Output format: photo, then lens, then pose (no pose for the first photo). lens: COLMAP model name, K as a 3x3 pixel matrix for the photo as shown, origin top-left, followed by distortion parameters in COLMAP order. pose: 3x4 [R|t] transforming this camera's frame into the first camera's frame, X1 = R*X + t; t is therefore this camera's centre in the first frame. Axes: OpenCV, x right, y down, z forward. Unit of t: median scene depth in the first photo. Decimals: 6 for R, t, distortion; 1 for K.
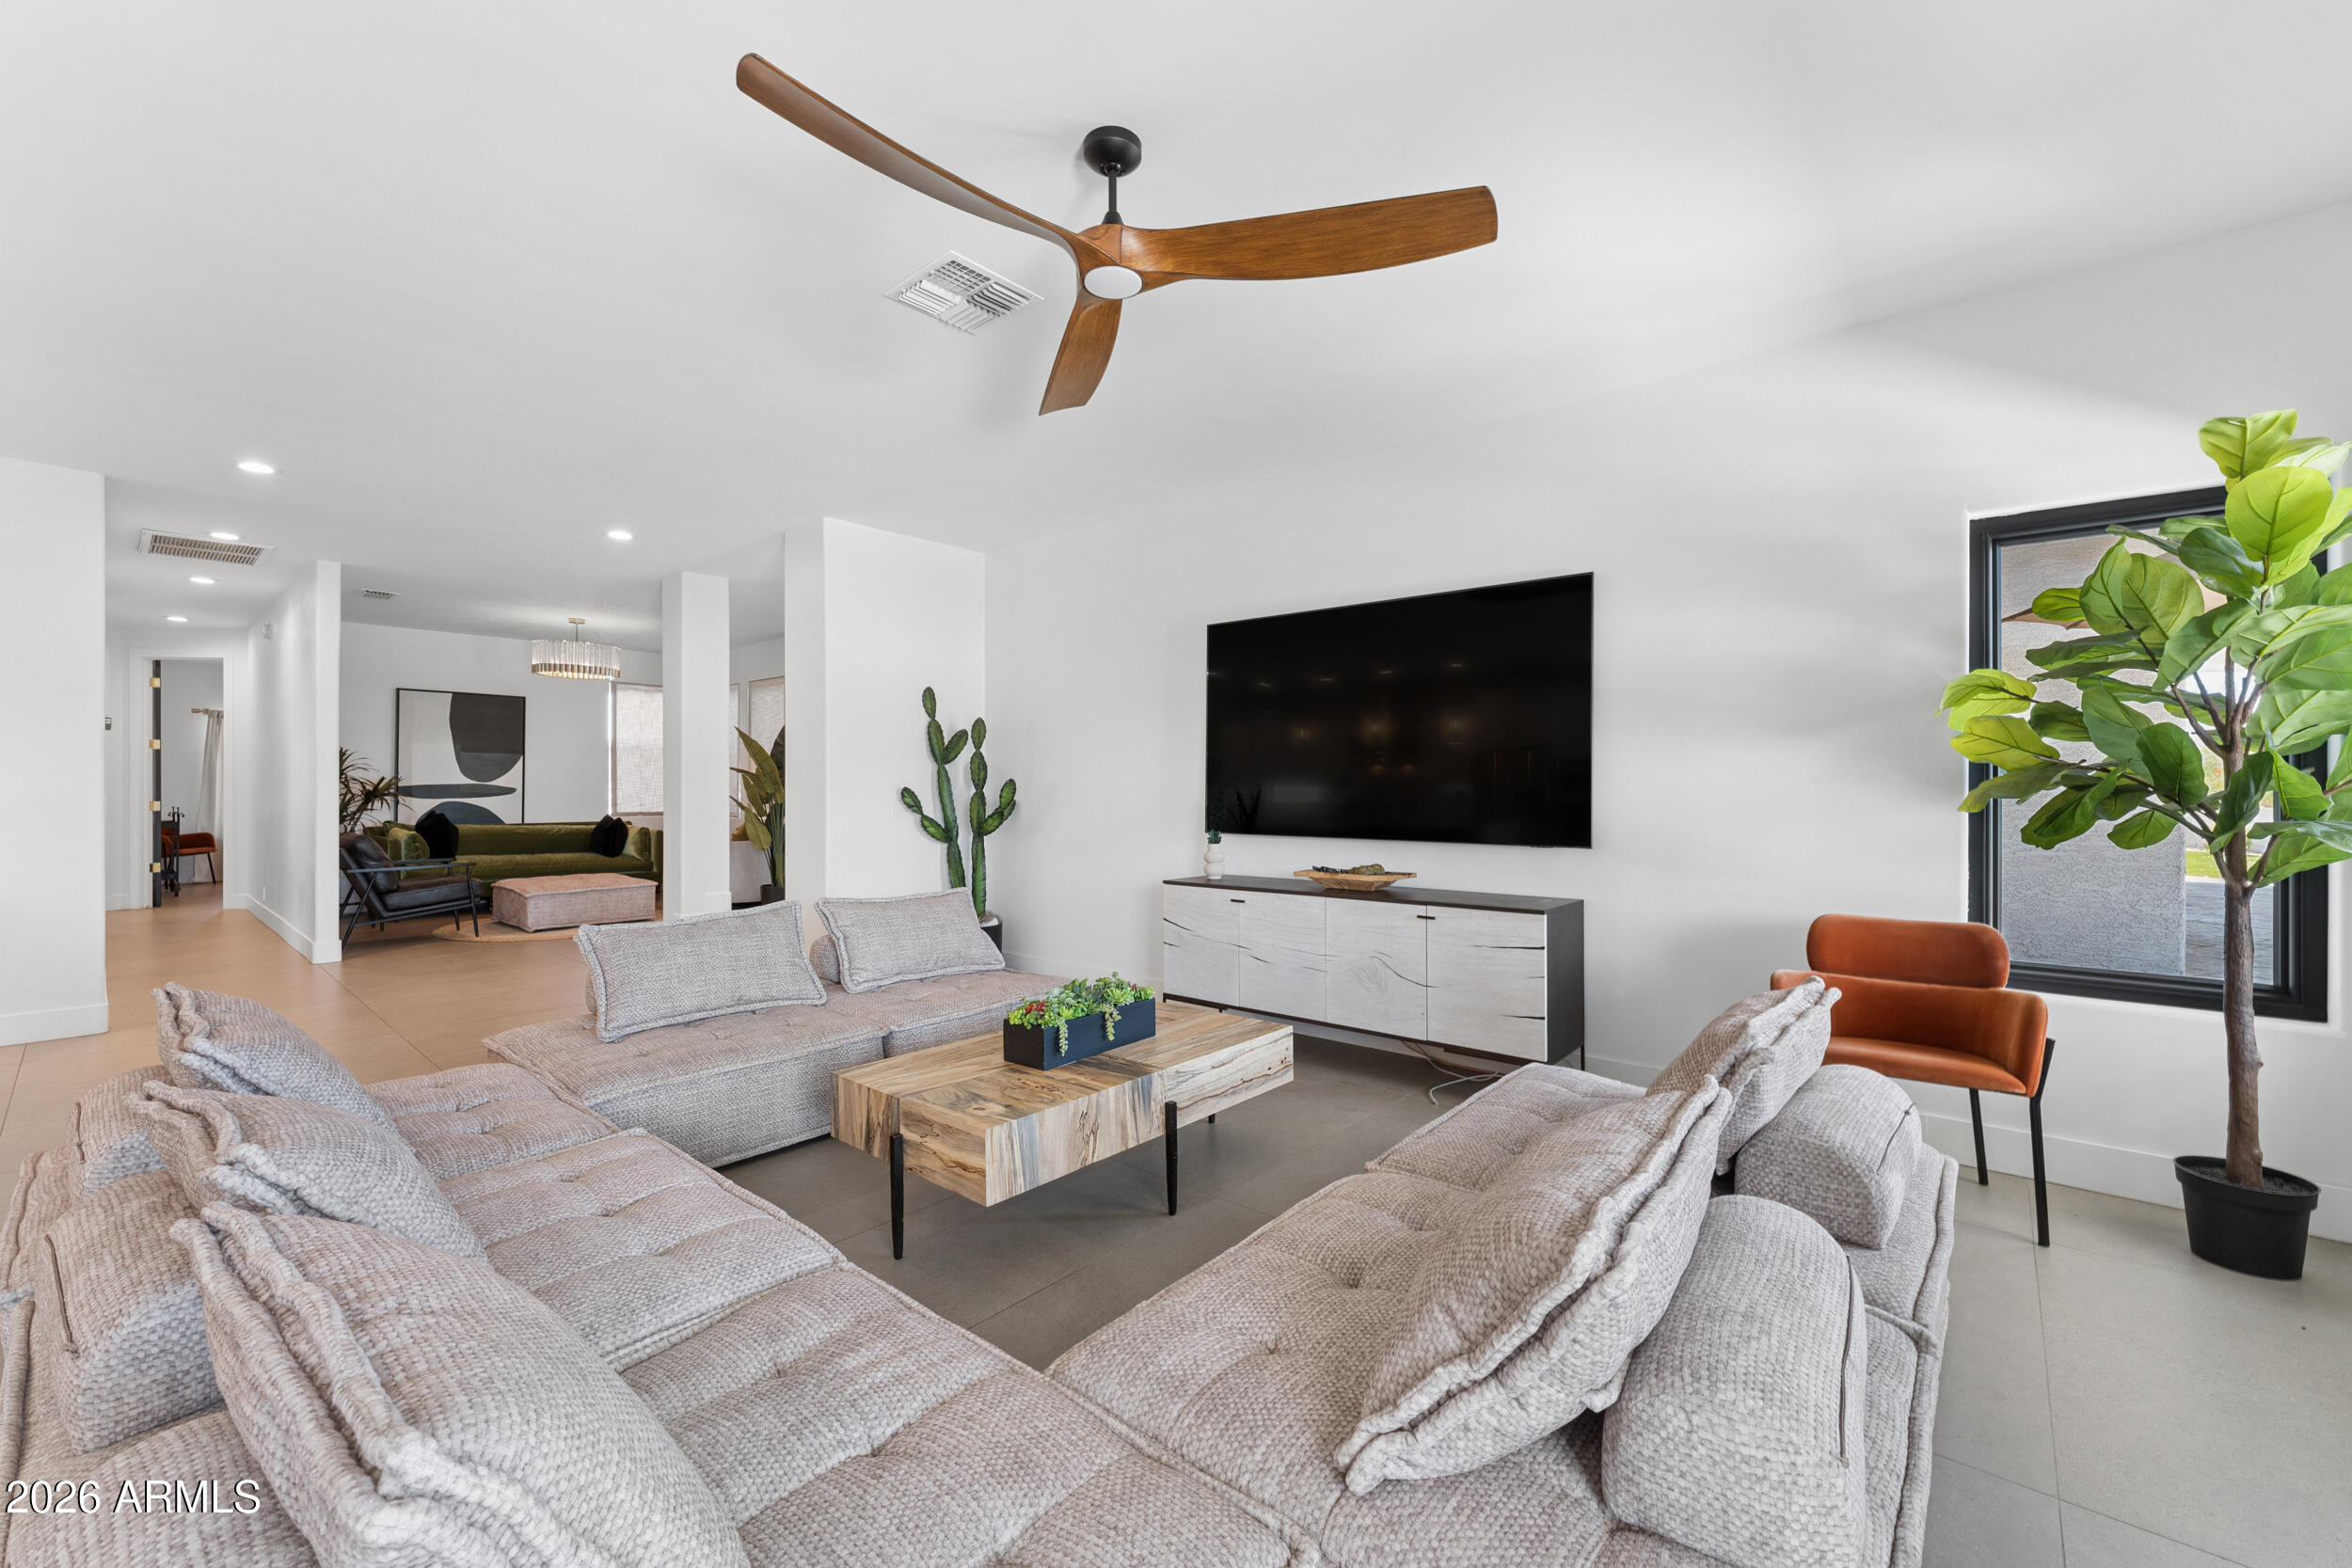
lens RADIAL K [[940.1, 0, 1169.6], [0, 940.1, 779.7], [0, 0, 1]] dist [-0.000487, -0.000115]
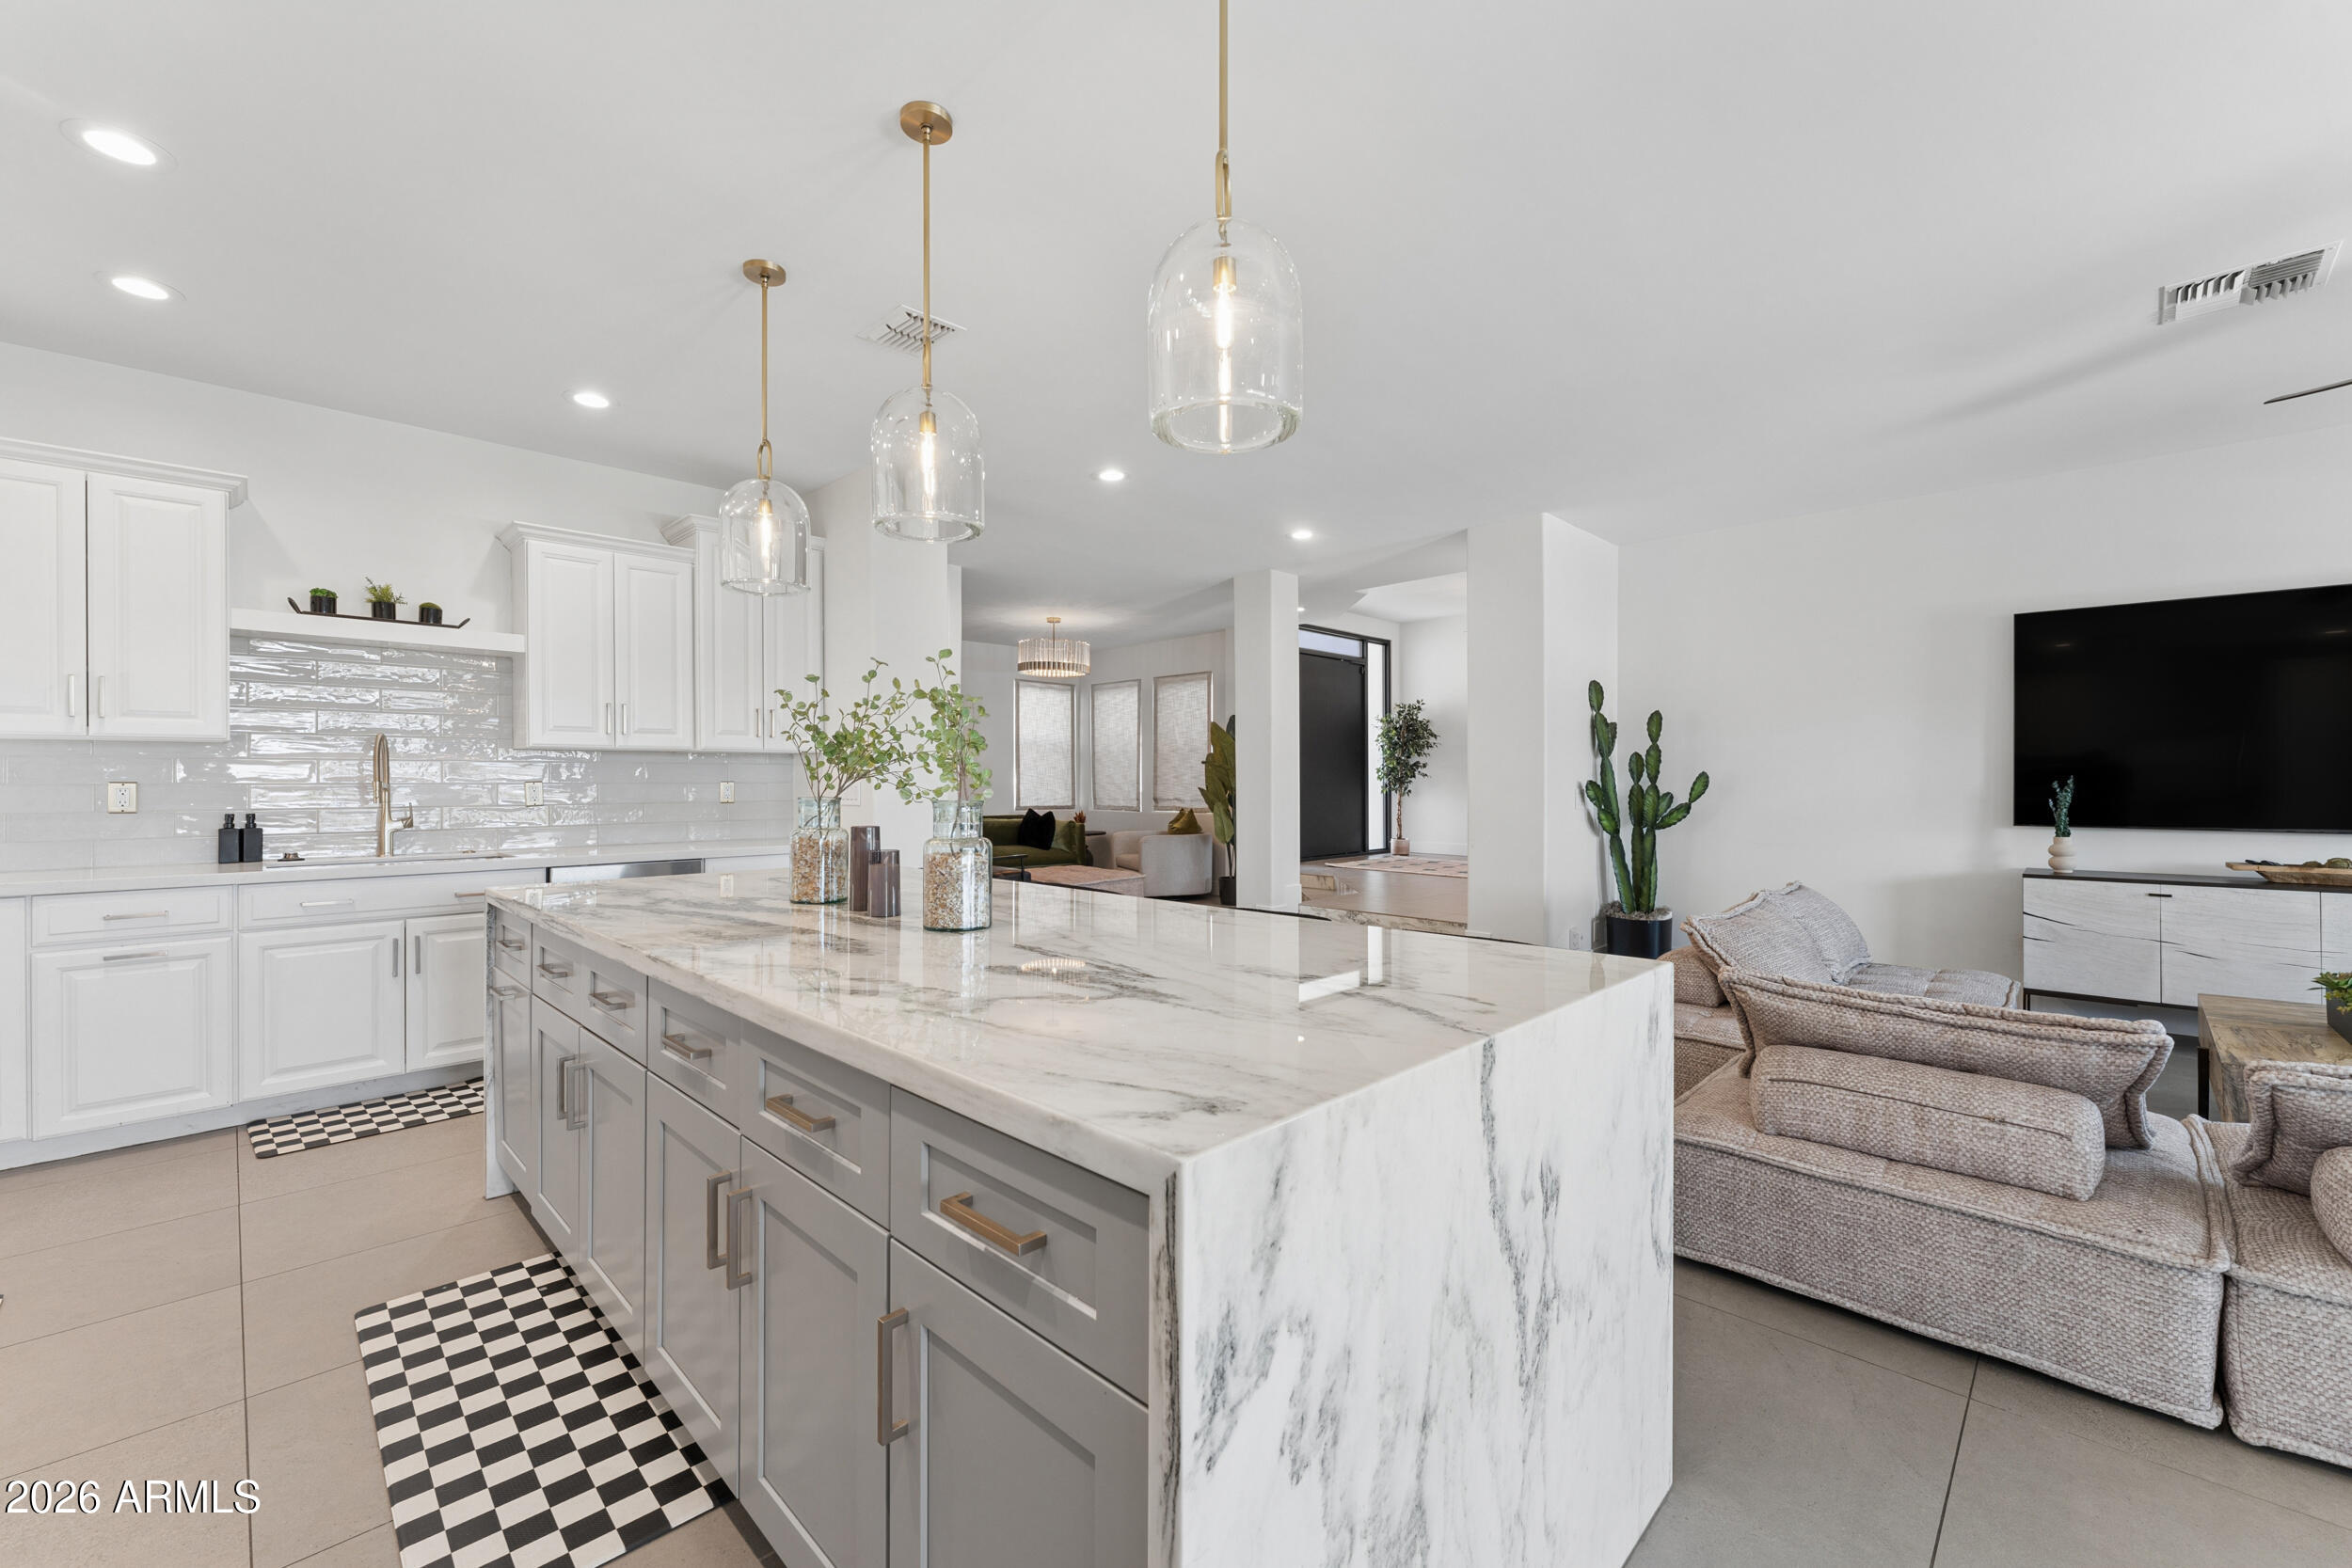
lens RADIAL K [[940.1, 0, 1169.6], [0, 940.1, 779.7], [0, 0, 1]] dist [-0.000487, -0.000115]
pose [[0.997926, -0.007034, -0.063991, -0.685132], [0.007786, 0.999903, 0.011510, -0.008520], [0.063904, -0.011984, 0.997884, -0.031096]]
